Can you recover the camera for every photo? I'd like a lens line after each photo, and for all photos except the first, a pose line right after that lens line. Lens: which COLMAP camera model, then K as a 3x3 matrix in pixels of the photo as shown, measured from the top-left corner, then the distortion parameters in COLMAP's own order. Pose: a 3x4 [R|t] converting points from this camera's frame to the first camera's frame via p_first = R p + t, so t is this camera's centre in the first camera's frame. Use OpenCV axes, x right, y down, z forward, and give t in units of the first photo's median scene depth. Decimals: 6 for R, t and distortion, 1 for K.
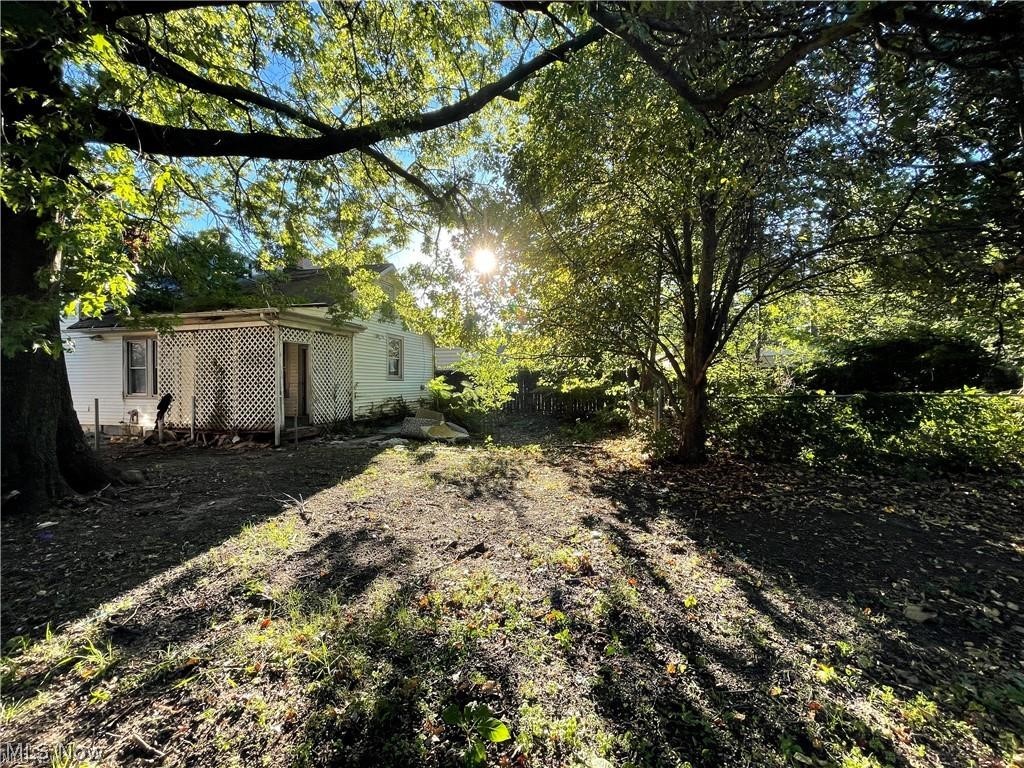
lens RADIAL K [[411.6, 0, 517.1], [0, 411.6, 379.8], [0, 0, 1]] dist [-0.000891, -0.000194]
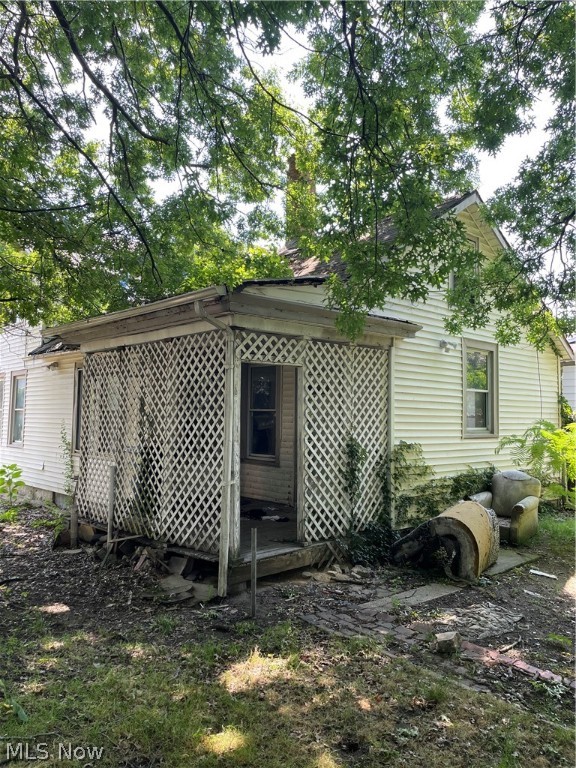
lens RADIAL K [[584.6, 0, 291.8], [0, 584.6, 382.2], [0, 0, 1]] dist [0.087434, -0.109227]
pose [[0.830368, -0.013805, -0.557045, -0.145516], [-0.018931, 0.998417, -0.052964, -0.034252], [0.556894, 0.054525, 0.828792, 0.455539]]
